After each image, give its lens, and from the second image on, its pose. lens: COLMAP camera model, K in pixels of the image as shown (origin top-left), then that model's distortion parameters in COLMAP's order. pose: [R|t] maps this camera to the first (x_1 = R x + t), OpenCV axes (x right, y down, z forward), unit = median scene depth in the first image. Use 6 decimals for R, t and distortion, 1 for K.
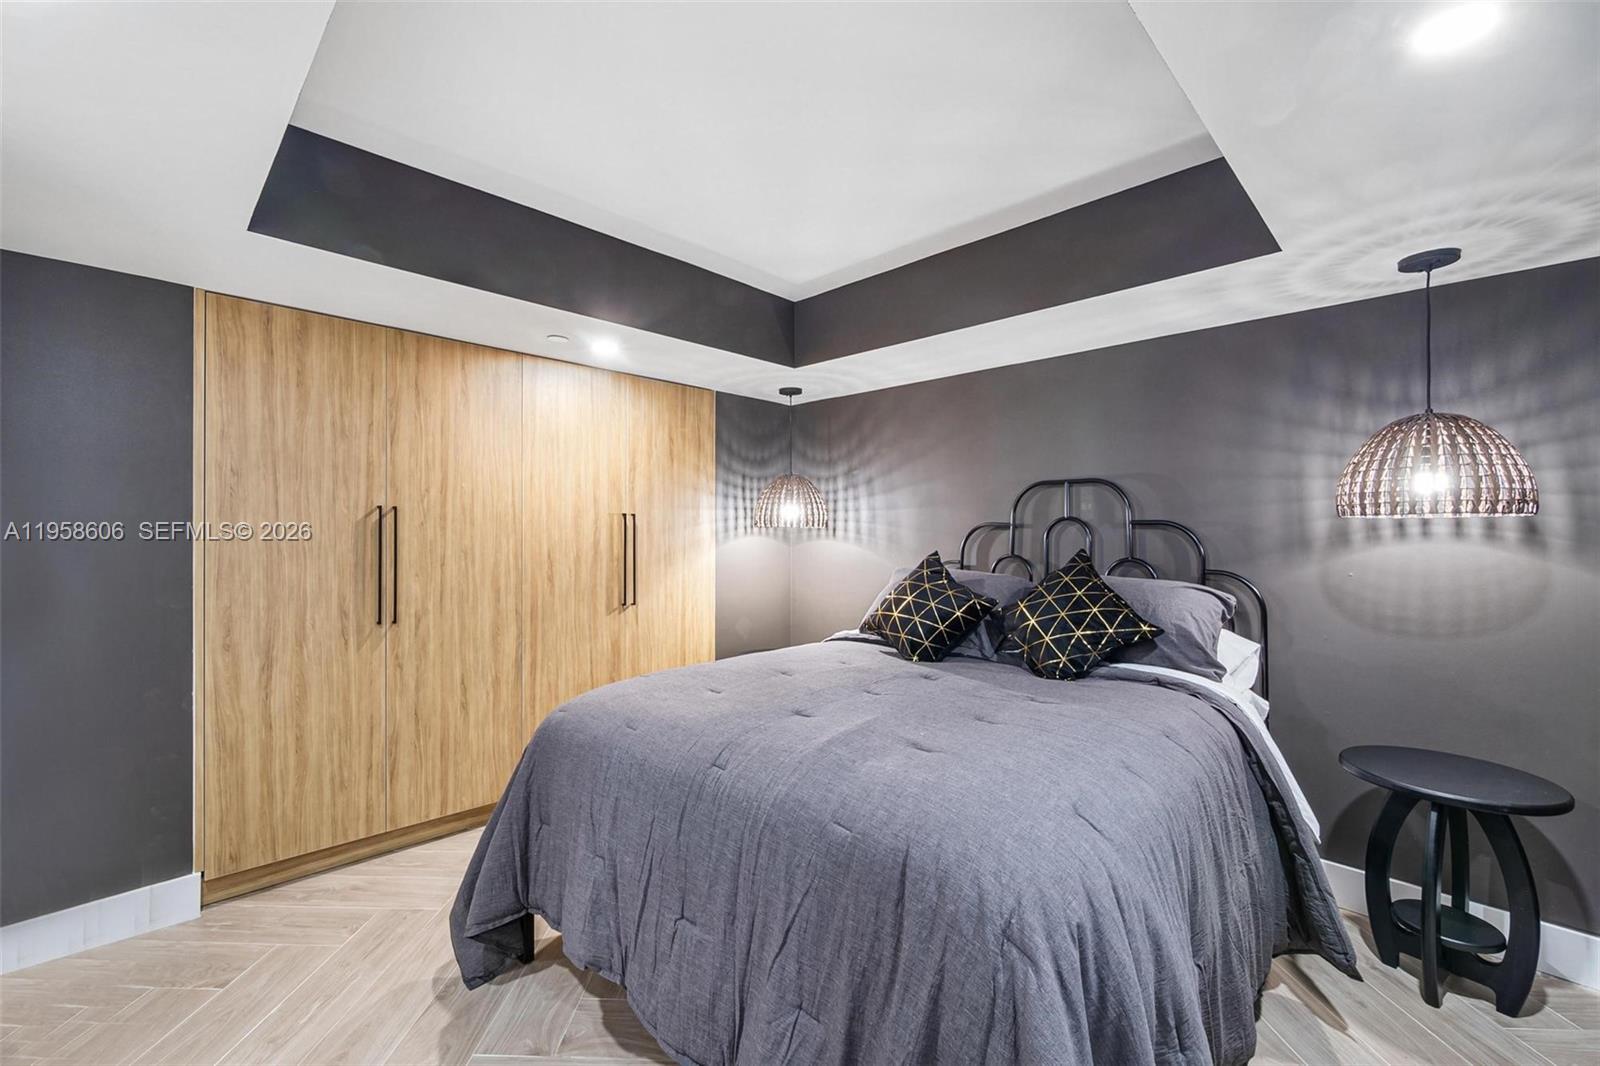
lens RADIAL K [[663.6, 0, 795.4], [0, 663.6, 522.0], [0, 0, 1]] dist [-0.000056, -0.000023]
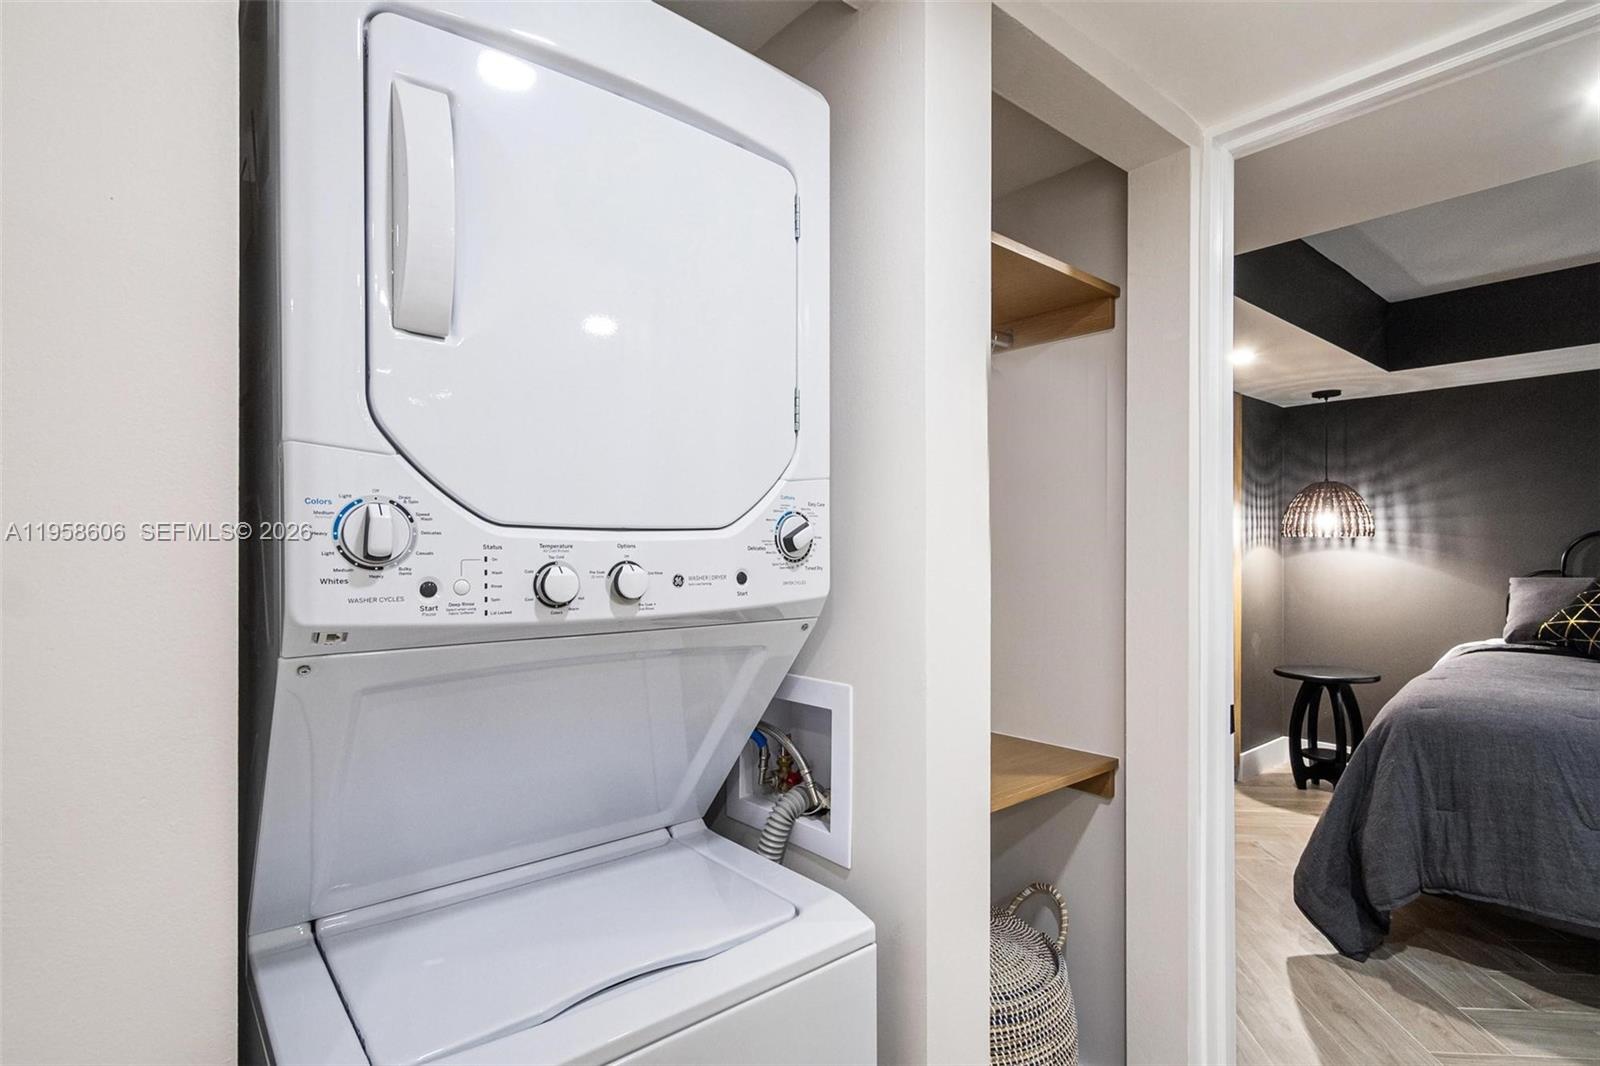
lens RADIAL K [[769.3, 0, 811.0], [0, 769.3, 546.9], [0, 0, 1]] dist [-0.005344, -0.001562]
pose [[0.996793, -0.007376, -0.079686, -0.783695], [0.008301, 0.999902, 0.011279, 0.004188], [0.079595, -0.011904, 0.996756, -0.188262]]
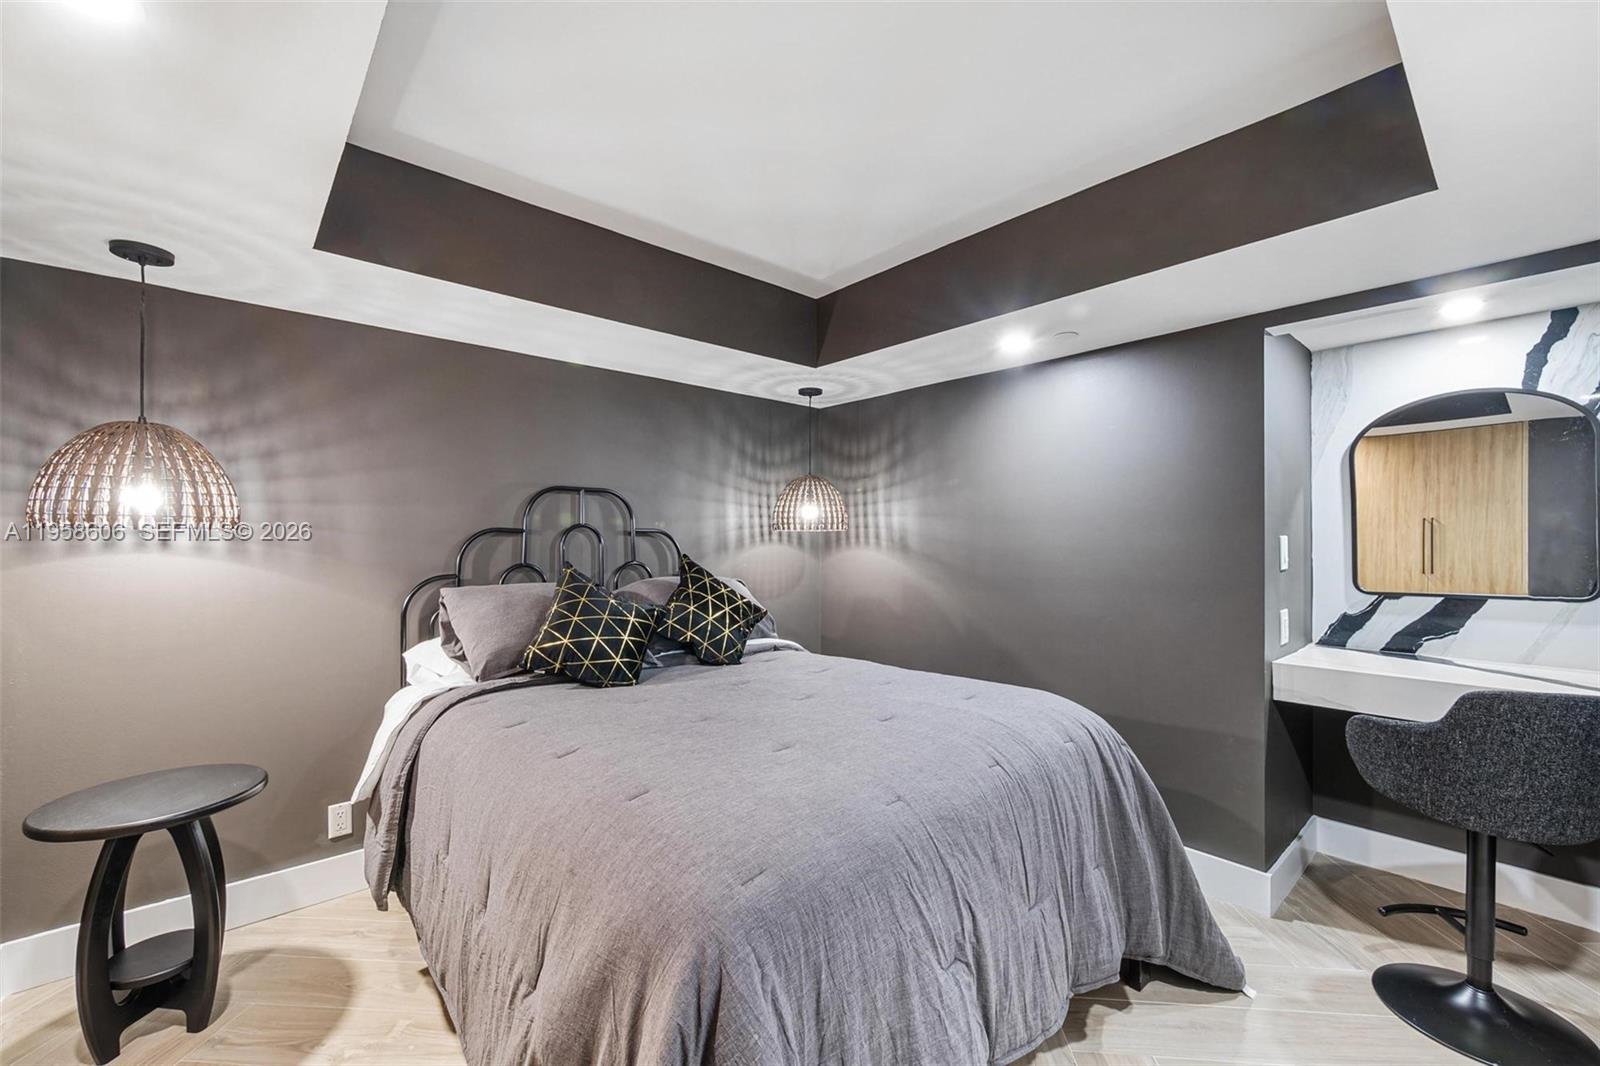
lens RADIAL K [[663.6, 0, 807.7], [0, 663.6, 535.9], [0, 0, 1]] dist [-0.000056, -0.000023]
pose [[0.066558, 0.005876, 0.997765, -0.557996], [-0.016536, 0.999852, -0.004785, 0.009630], [-0.997646, -0.016181, 0.066645, 0.555264]]
